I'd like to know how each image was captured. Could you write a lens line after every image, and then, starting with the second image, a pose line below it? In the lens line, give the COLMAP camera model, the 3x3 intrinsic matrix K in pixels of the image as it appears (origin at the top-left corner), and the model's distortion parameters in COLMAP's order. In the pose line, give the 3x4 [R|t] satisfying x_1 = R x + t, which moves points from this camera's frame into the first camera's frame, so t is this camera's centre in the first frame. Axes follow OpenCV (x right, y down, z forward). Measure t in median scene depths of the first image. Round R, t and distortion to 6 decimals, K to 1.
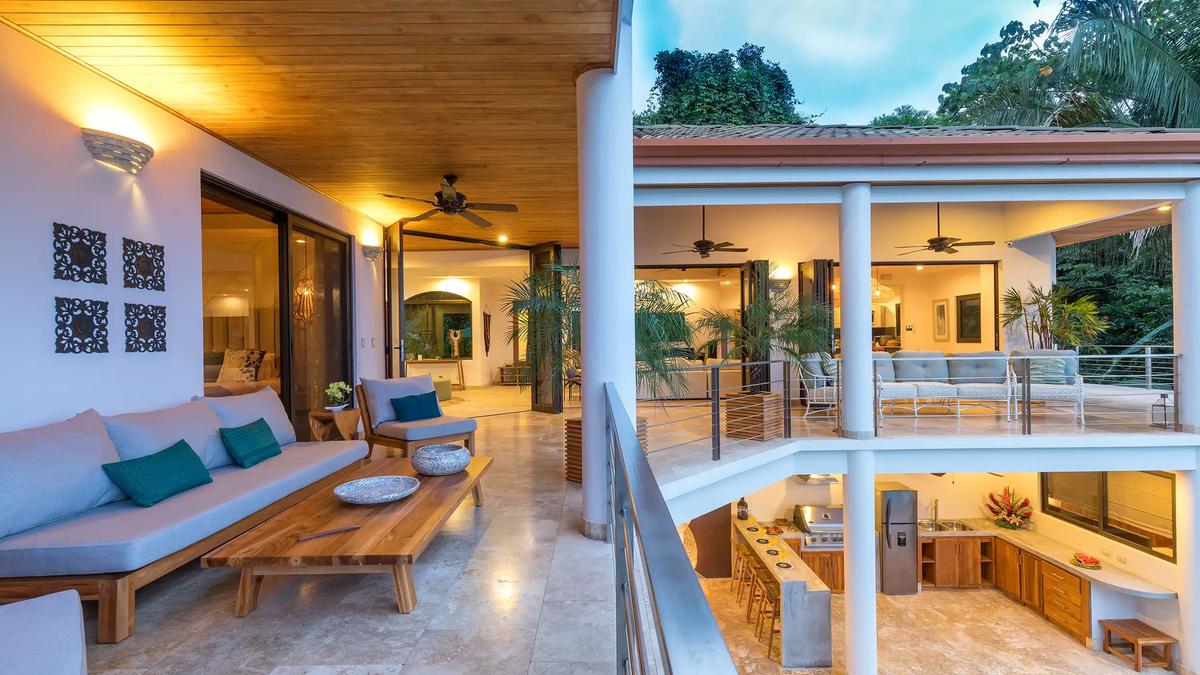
lens RADIAL K [[593.9, 0, 601.1], [0, 593.9, 340.7], [0, 0, 1]] dist [-0.001818, -0.000241]
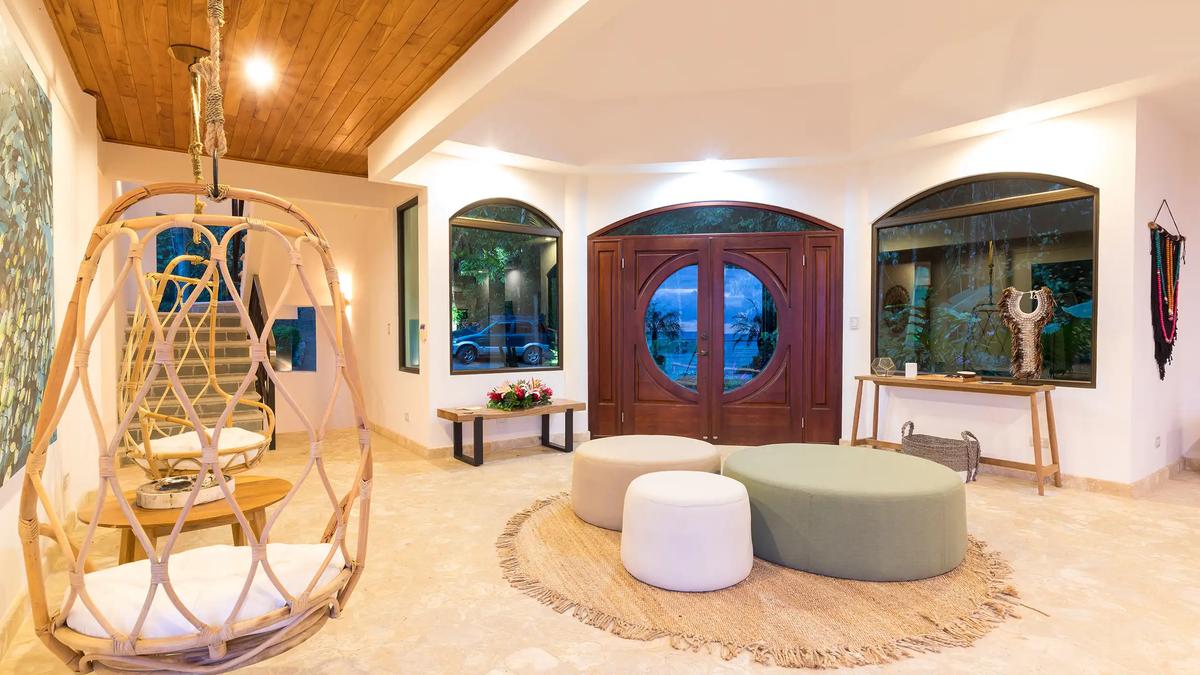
lens RADIAL K [[593.9, 0, 601.2], [0, 593.9, 336.6], [0, 0, 1]] dist [-0.001818, -0.000241]
pose [[0.572286, 0.016193, -0.819894, -0.116869], [0.001655, 0.999780, 0.020901, 0.000223], [0.820053, -0.013319, 0.572133, 0.636769]]
